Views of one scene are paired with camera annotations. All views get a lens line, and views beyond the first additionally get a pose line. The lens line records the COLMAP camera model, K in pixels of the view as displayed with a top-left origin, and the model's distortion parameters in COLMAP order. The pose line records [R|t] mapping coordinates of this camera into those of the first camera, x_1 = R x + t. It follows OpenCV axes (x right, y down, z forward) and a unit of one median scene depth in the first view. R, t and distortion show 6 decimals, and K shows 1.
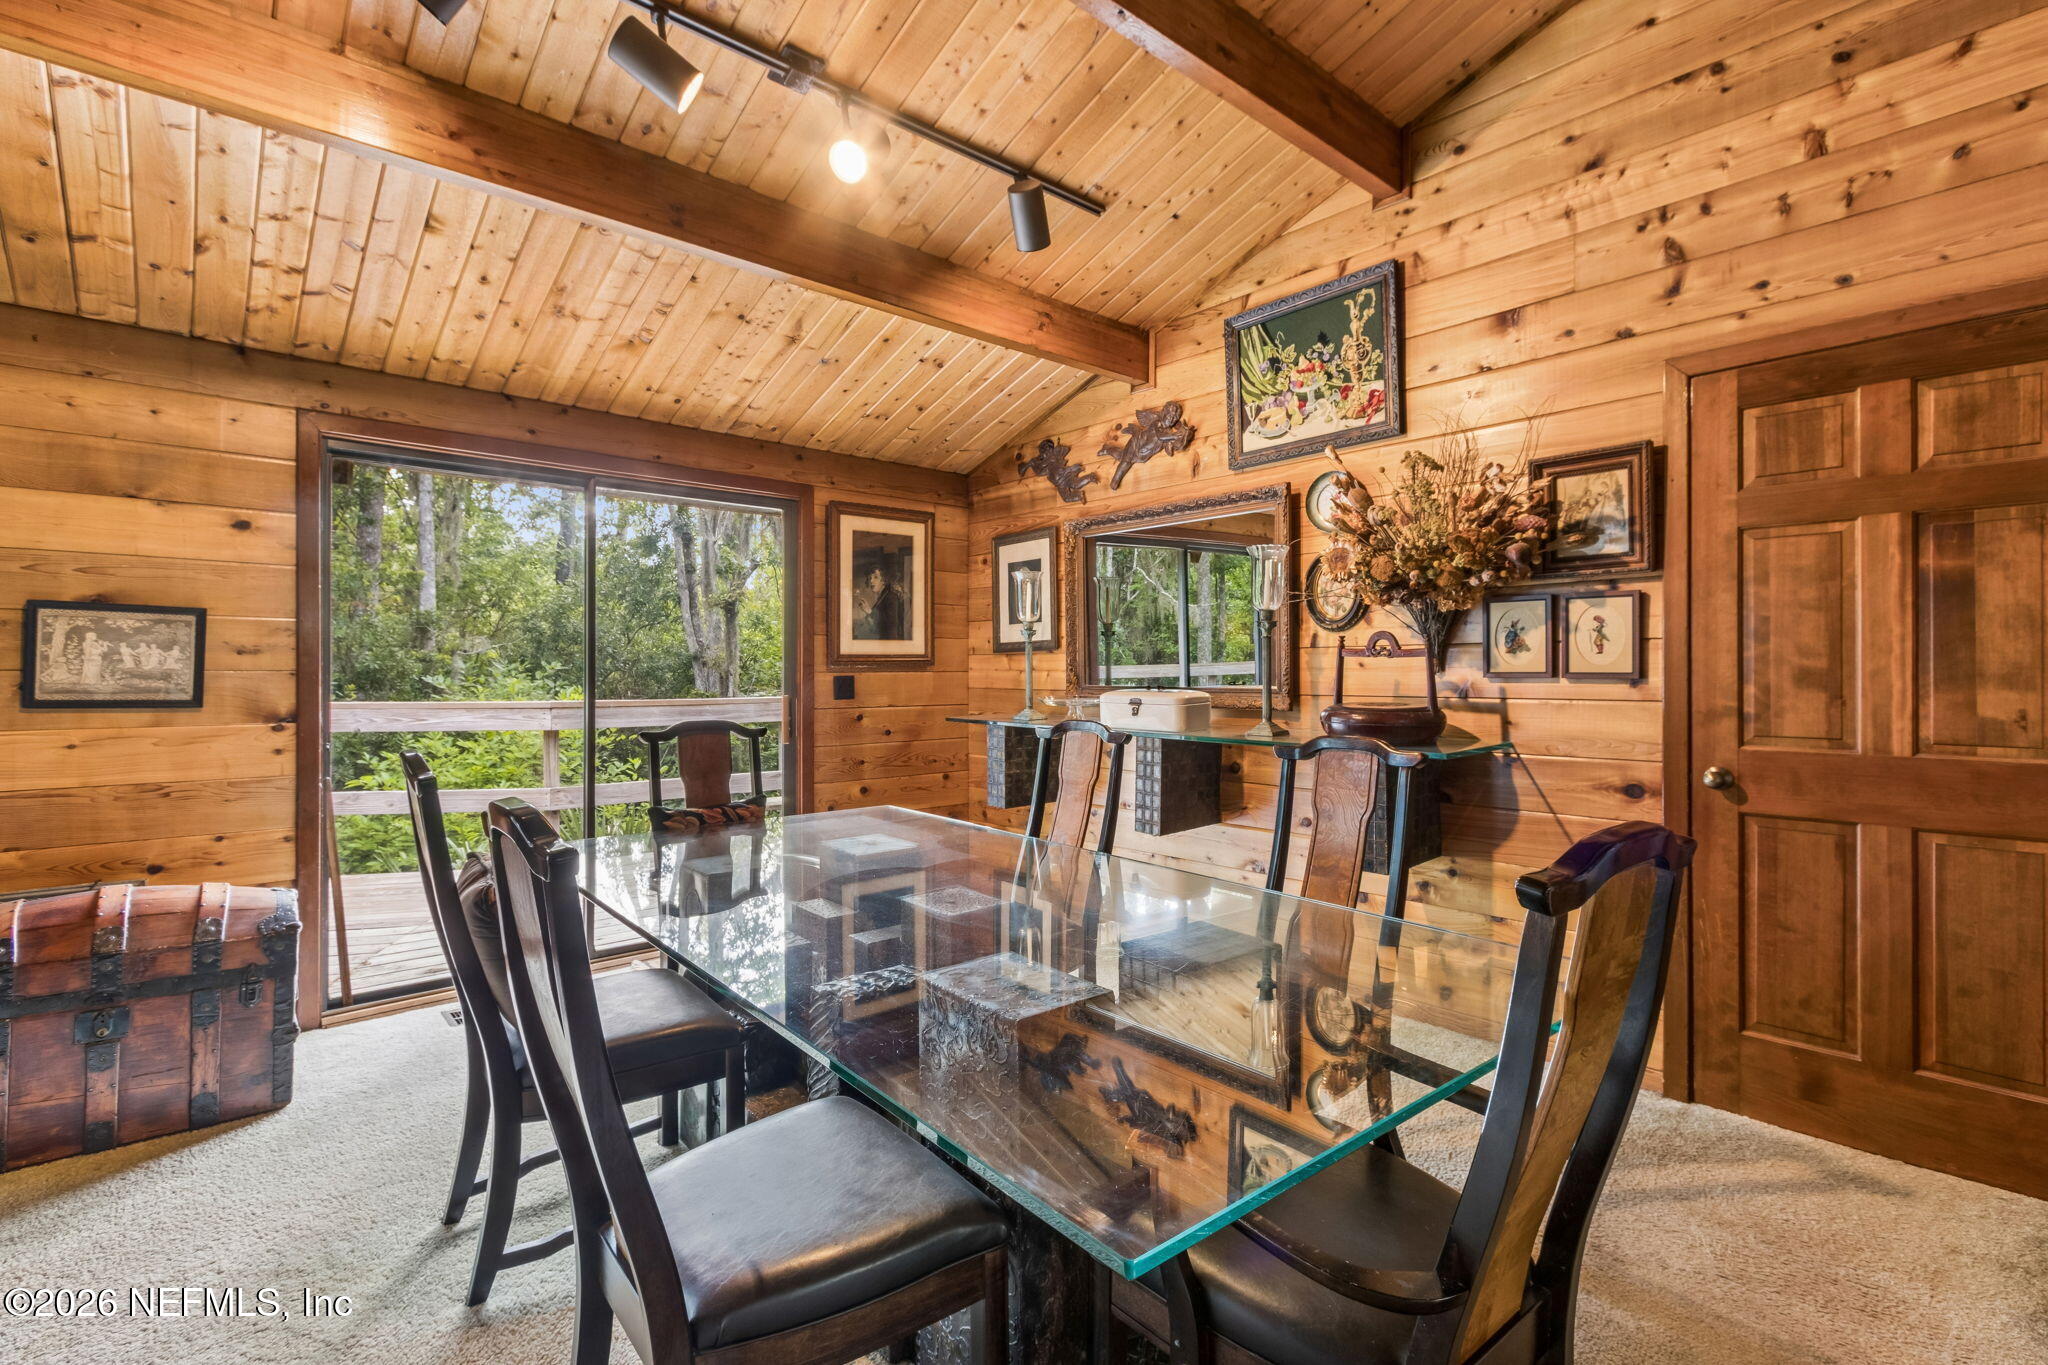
lens RADIAL K [[954.4, 0, 1027.7], [0, 954.4, 670.2], [0, 0, 1]] dist [0.001413, -0.000833]
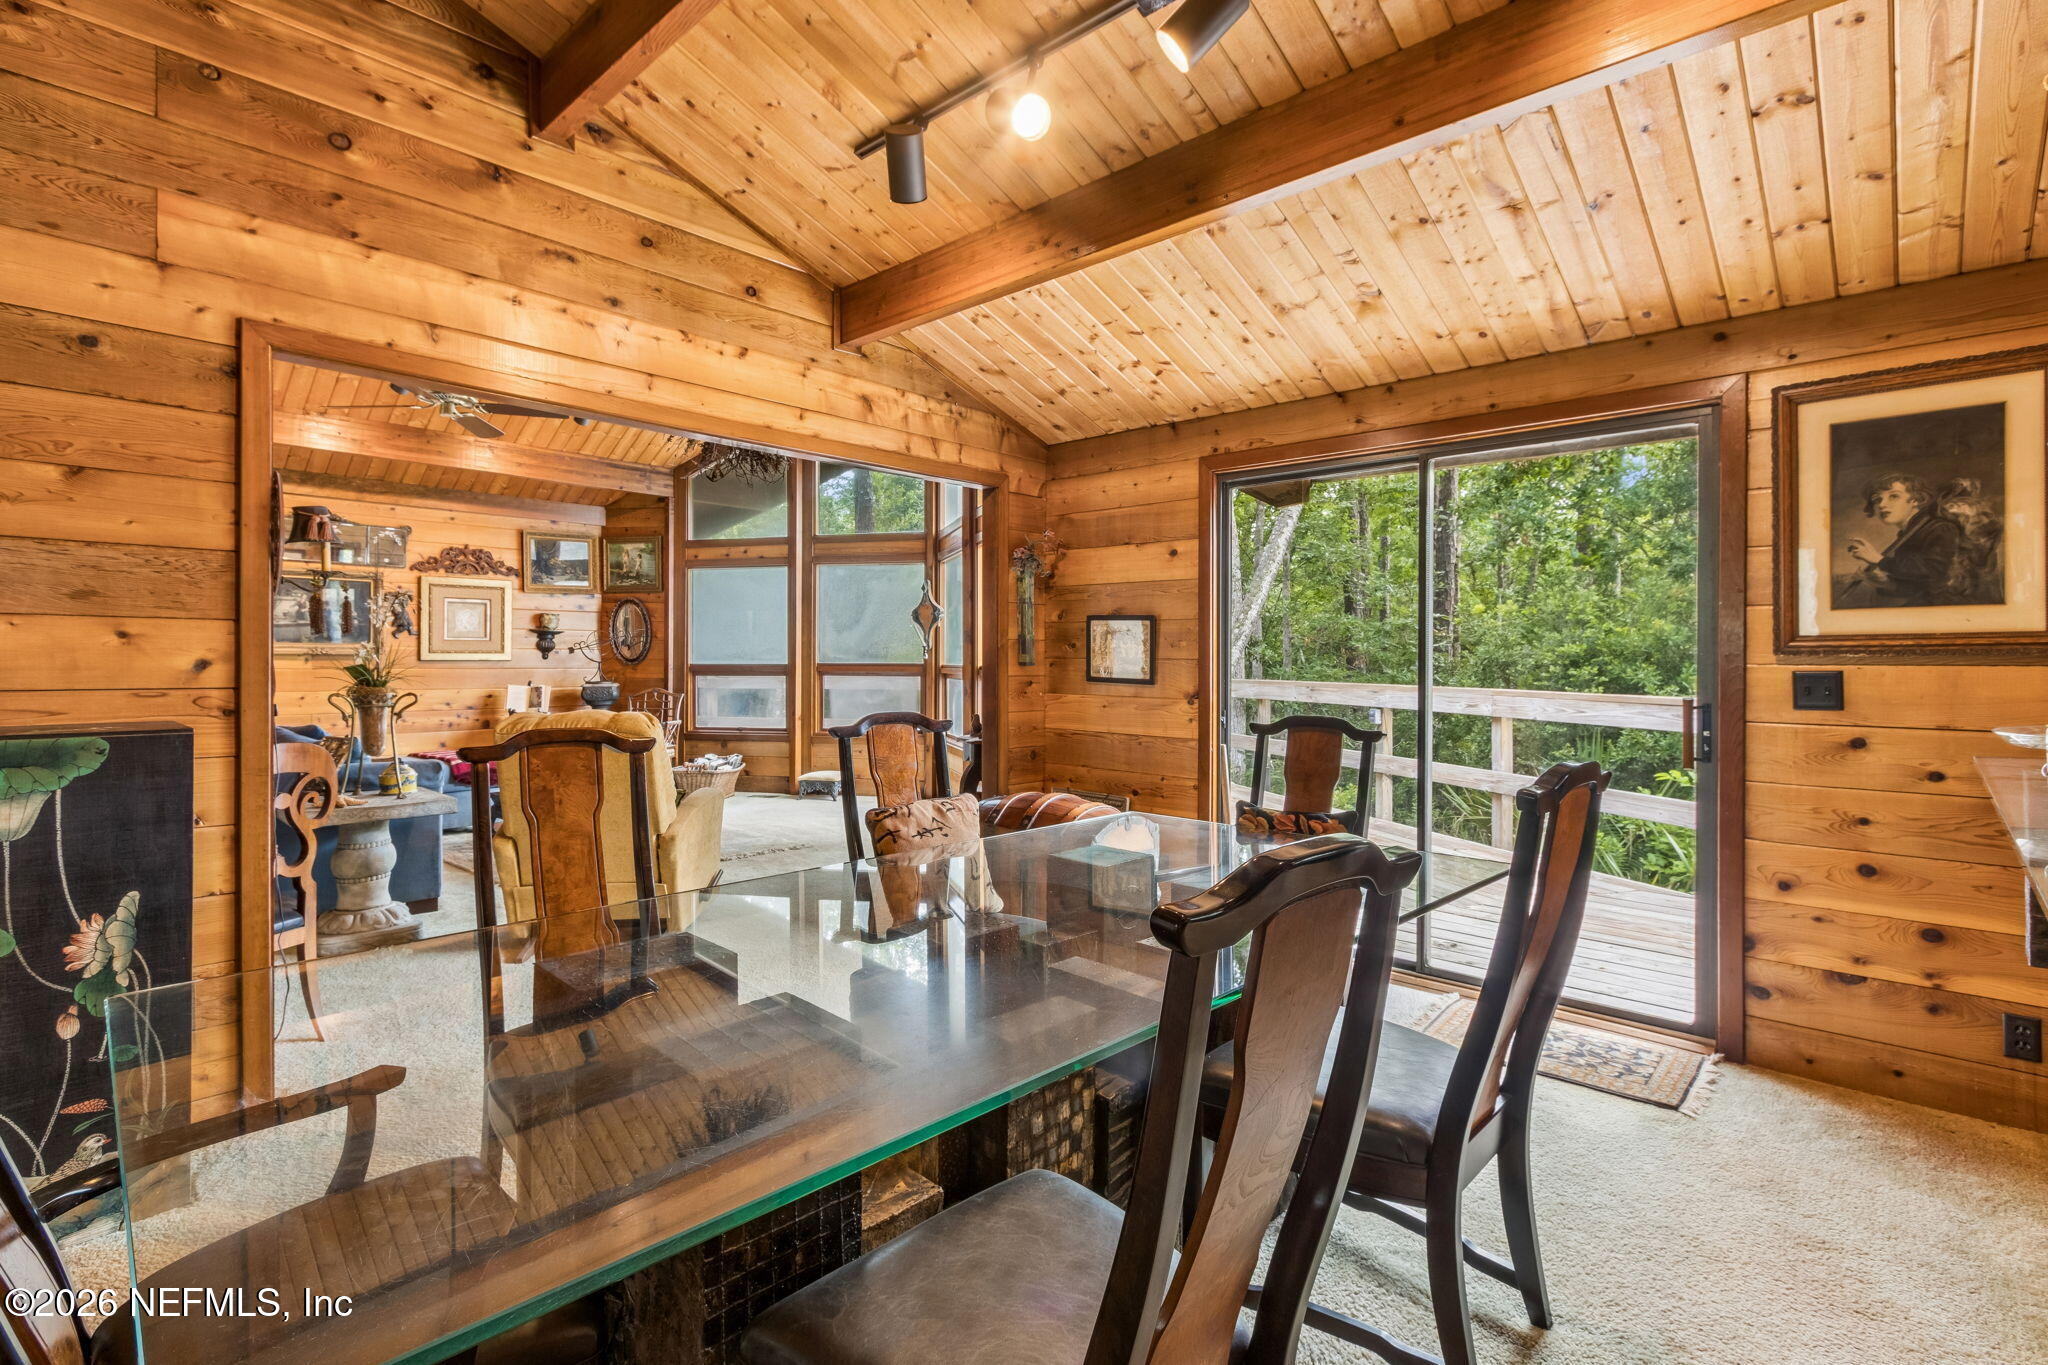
lens RADIAL K [[954.4, 0, 1022.3], [0, 954.4, 665.3], [0, 0, 1]] dist [0.001413, -0.000833]
pose [[0.099658, 0.008405, -0.994986, 0.392736], [-0.003813, 0.999960, 0.008065, -0.000759], [0.995014, 0.002990, 0.099686, 0.489232]]
